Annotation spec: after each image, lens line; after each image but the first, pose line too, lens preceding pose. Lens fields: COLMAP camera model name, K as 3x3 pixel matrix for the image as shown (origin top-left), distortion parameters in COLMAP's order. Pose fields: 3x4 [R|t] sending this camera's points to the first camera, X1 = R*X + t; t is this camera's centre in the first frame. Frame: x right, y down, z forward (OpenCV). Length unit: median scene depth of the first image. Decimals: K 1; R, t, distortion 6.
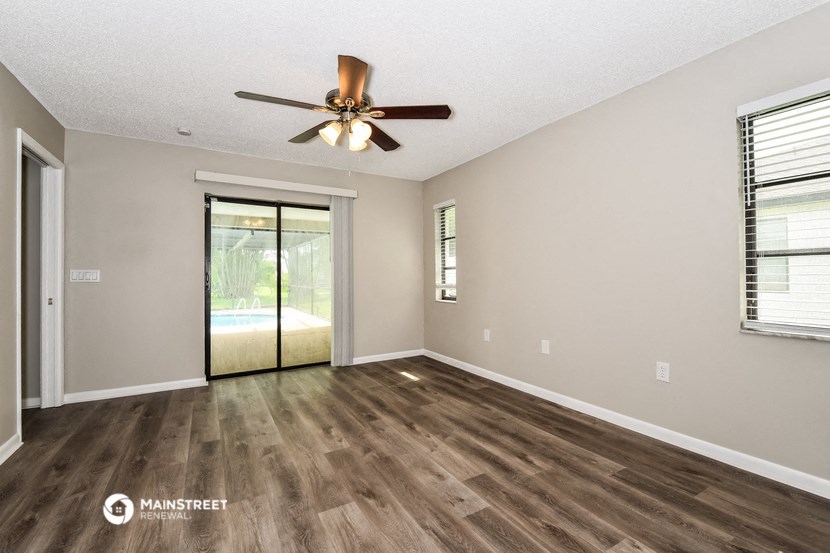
lens RADIAL K [[356.0, 0, 416.0], [0, 356.0, 275.1], [0, 0, 1]] dist [0.008595, -0.006537]
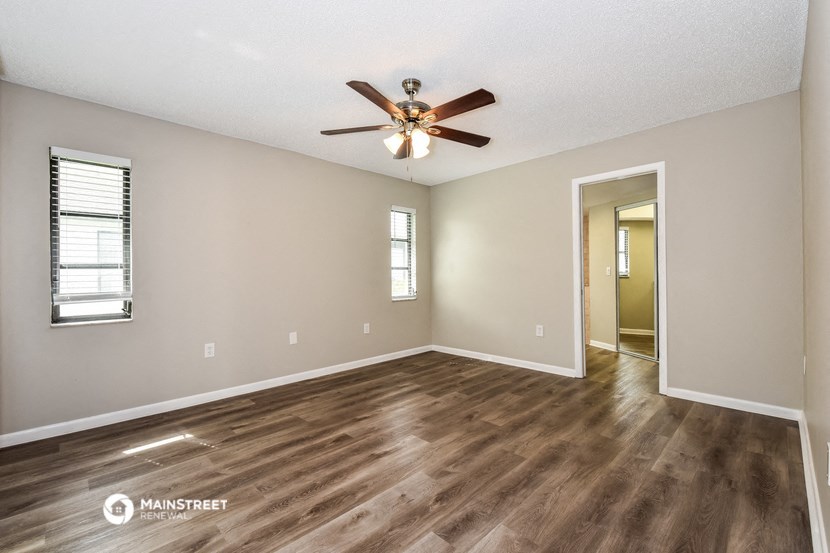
lens RADIAL K [[356.0, 0, 416.0], [0, 356.0, 275.1], [0, 0, 1]] dist [0.008595, -0.006537]
pose [[-0.241757, 0.013848, 0.970238, -1.075506], [0.013720, 0.999847, -0.010852, 0.016208], [-0.970240, 0.010688, -0.241910, 1.093163]]
